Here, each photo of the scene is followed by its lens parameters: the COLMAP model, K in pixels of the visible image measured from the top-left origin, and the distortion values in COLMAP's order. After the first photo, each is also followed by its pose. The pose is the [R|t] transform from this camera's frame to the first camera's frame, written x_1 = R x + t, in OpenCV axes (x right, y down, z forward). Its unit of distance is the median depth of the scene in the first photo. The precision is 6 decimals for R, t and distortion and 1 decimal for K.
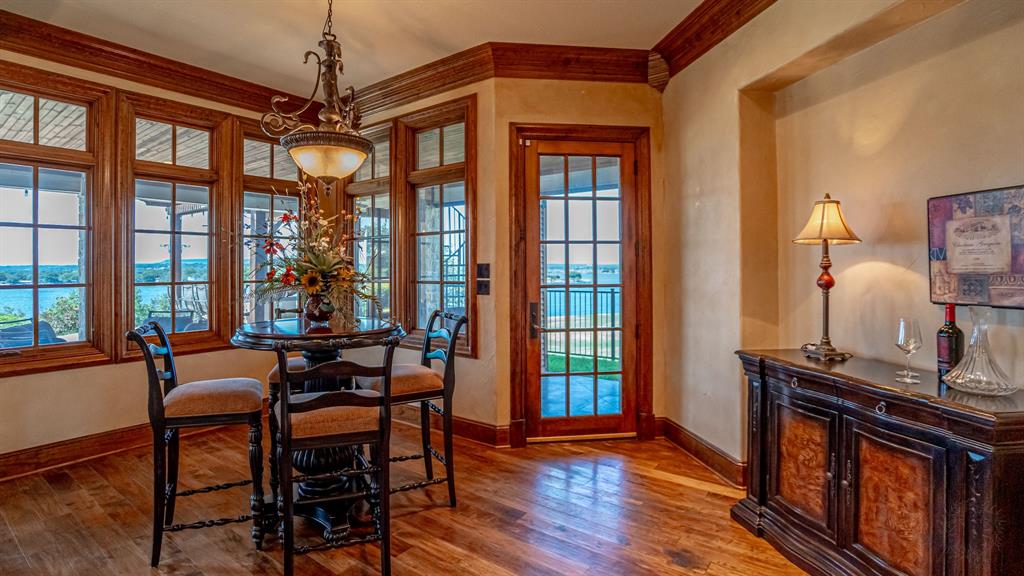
lens RADIAL K [[475.4, 0, 510.4], [0, 475.4, 268.5], [0, 0, 1]] dist [-0.051221, -0.000010]
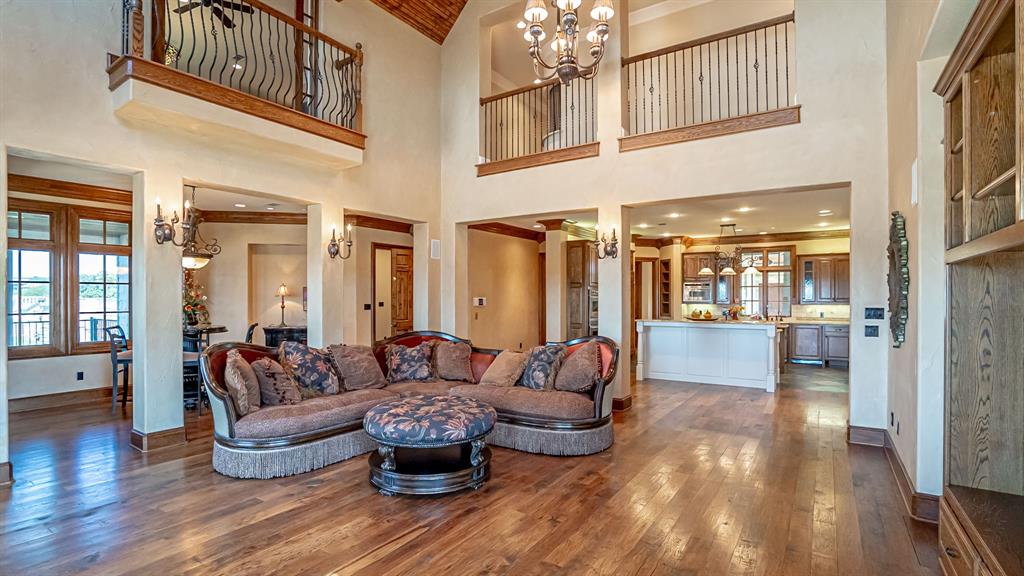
lens RADIAL K [[486.8, 0, 507.1], [0, 486.8, 306.9], [0, 0, 1]] dist [-0.001192, -0.000031]
pose [[-0.062831, -0.014651, 0.997917, -2.716784], [-0.007594, 0.999870, 0.014201, -0.032887], [-0.997995, -0.006686, -0.062934, -0.465972]]
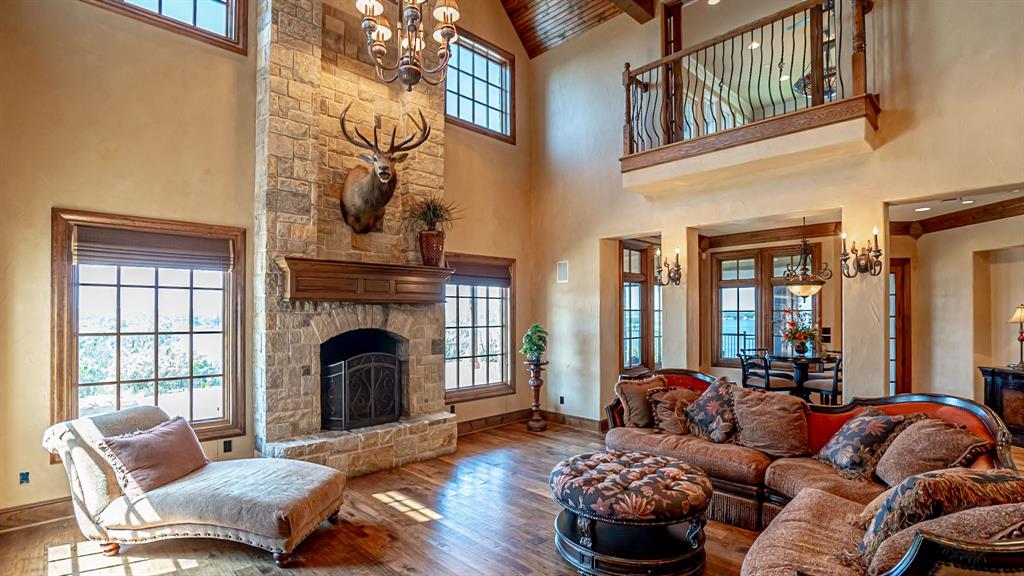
lens RADIAL K [[490.6, 0, 513.2], [0, 490.6, 312.8], [0, 0, 1]] dist [-0.029204, -0.000118]
pose [[0.988680, 0.000760, -0.150037, -1.328779], [-0.000301, 0.999995, 0.003081, -0.097224], [0.150038, -0.003001, 0.988676, -1.571719]]
